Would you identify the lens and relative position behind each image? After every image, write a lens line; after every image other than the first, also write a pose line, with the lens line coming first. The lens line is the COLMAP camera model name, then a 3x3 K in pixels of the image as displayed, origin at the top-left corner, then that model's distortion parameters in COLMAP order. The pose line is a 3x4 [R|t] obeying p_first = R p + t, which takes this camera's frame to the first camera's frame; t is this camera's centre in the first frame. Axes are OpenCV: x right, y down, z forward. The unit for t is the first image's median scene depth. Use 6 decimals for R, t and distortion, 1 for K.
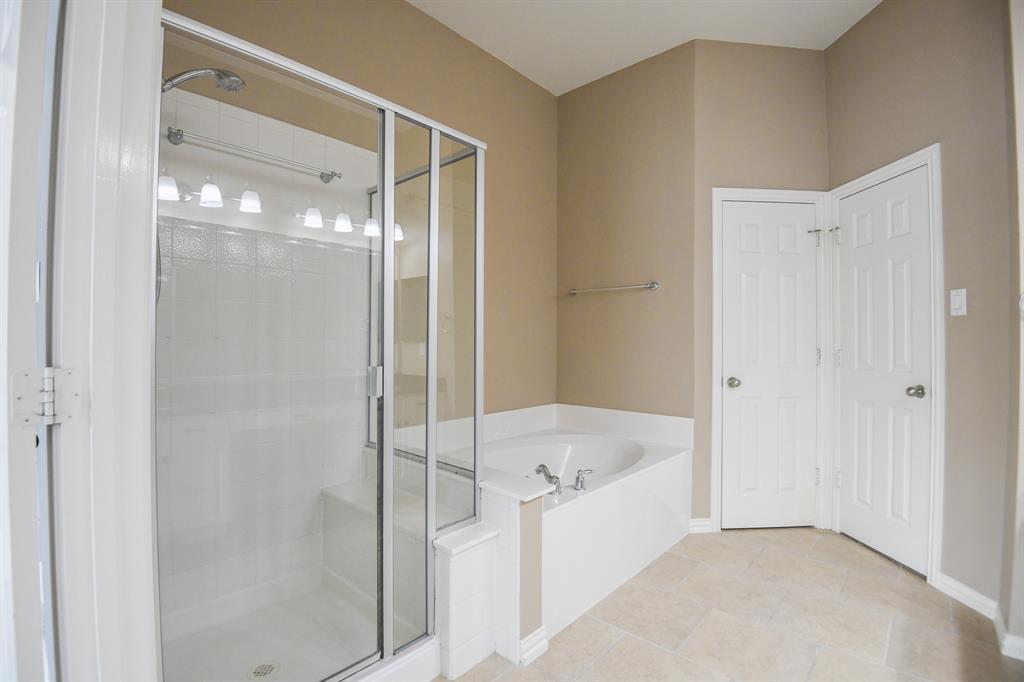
lens RADIAL K [[471.1, 0, 508.7], [0, 471.1, 341.3], [0, 0, 1]] dist [-0.015722, -0.016927]
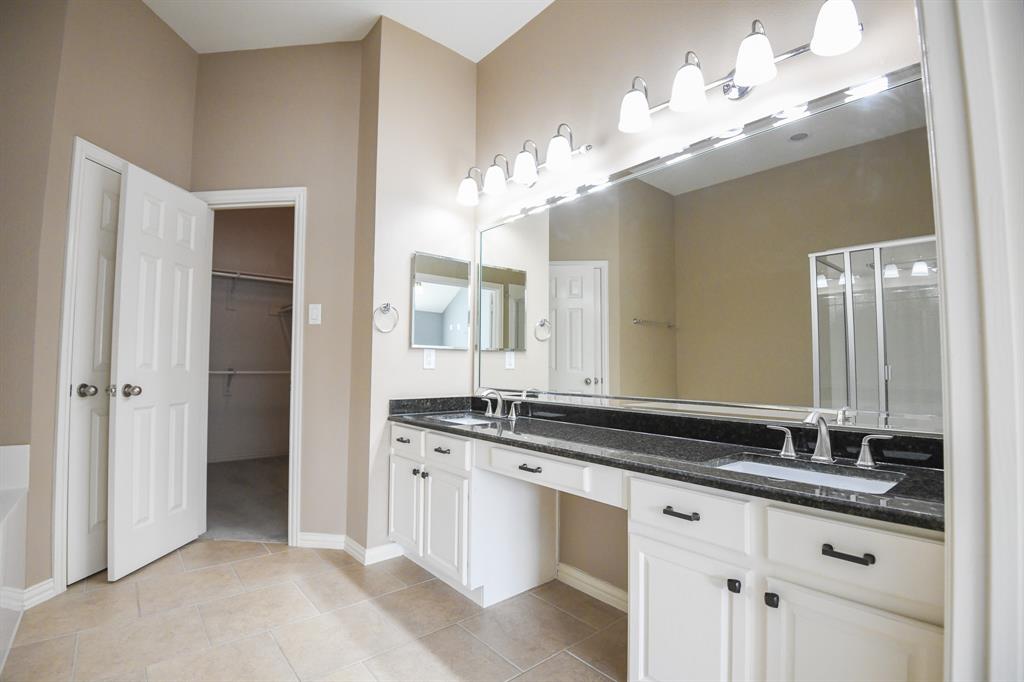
lens RADIAL K [[471.1, 0, 508.7], [0, 471.1, 341.3], [0, 0, 1]] dist [-0.015722, -0.016927]
pose [[0.127311, 0.045490, 0.990819, -0.251665], [-0.008442, 0.998961, -0.044779, 0.044607], [-0.991827, -0.002664, 0.127563, 0.267946]]
